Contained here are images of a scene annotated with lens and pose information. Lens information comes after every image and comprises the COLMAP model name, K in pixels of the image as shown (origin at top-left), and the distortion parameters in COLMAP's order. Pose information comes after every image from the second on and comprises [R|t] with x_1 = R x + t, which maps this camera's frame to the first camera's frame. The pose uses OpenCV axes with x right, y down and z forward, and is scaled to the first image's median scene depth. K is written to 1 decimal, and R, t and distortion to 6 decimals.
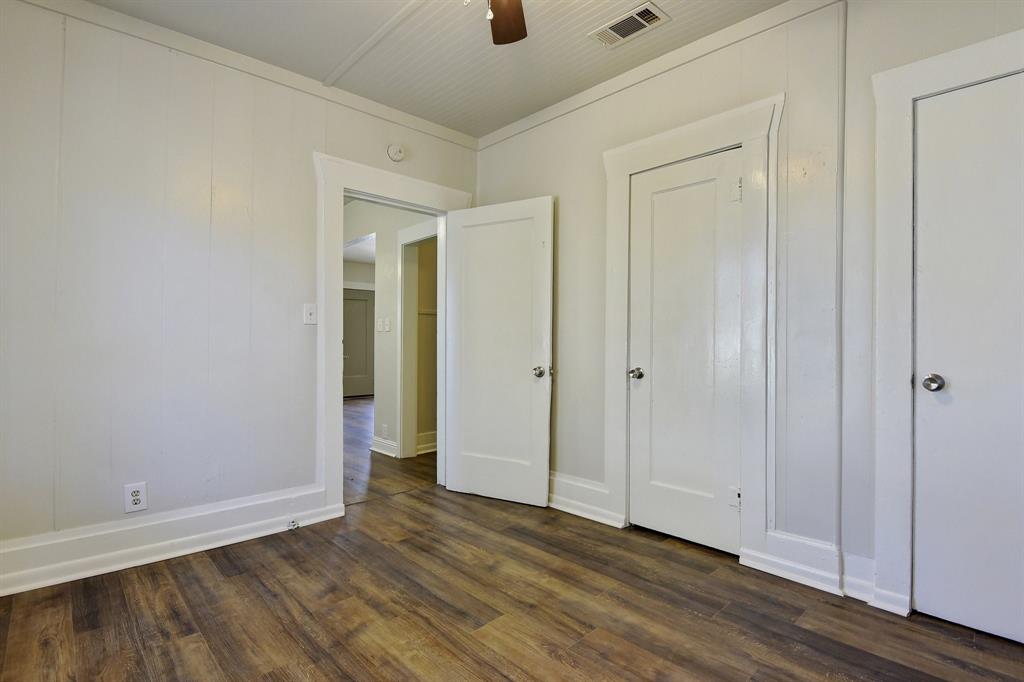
lens RADIAL K [[500.5, 0, 511.7], [0, 500.5, 345.8], [0, 0, 1]] dist [-0.011478, -0.002461]
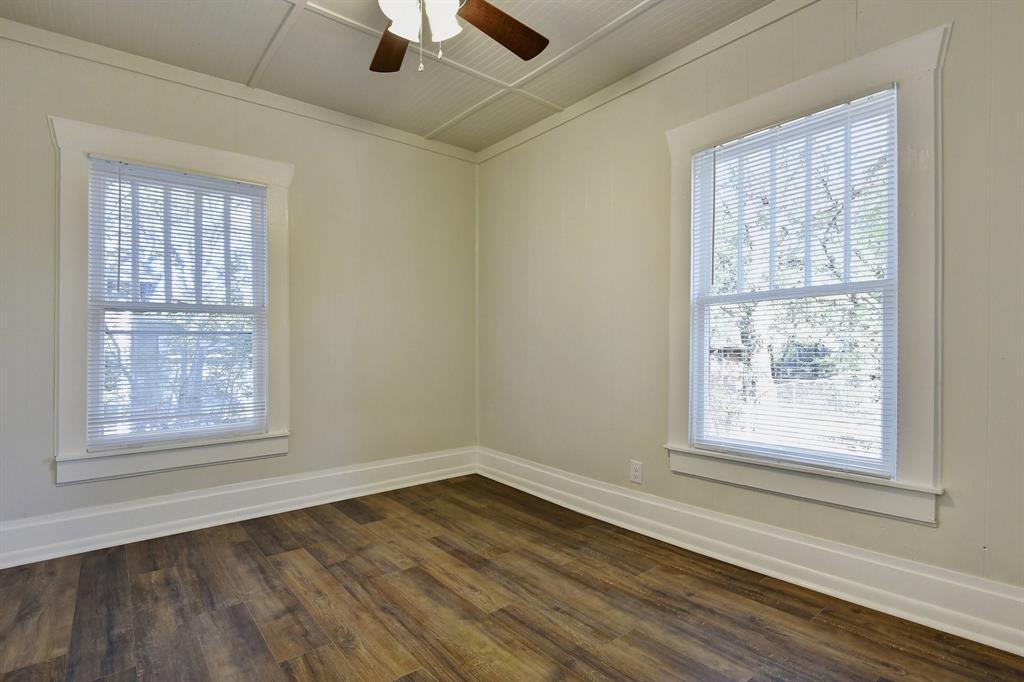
lens RADIAL K [[500.5, 0, 511.8], [0, 500.5, 346.9], [0, 0, 1]] dist [-0.011478, -0.002461]
pose [[-0.997416, 0.006697, 0.071534, -0.326841], [0.005764, 0.999896, -0.013245, 0.024737], [-0.071615, -0.012798, -0.997350, 1.990611]]
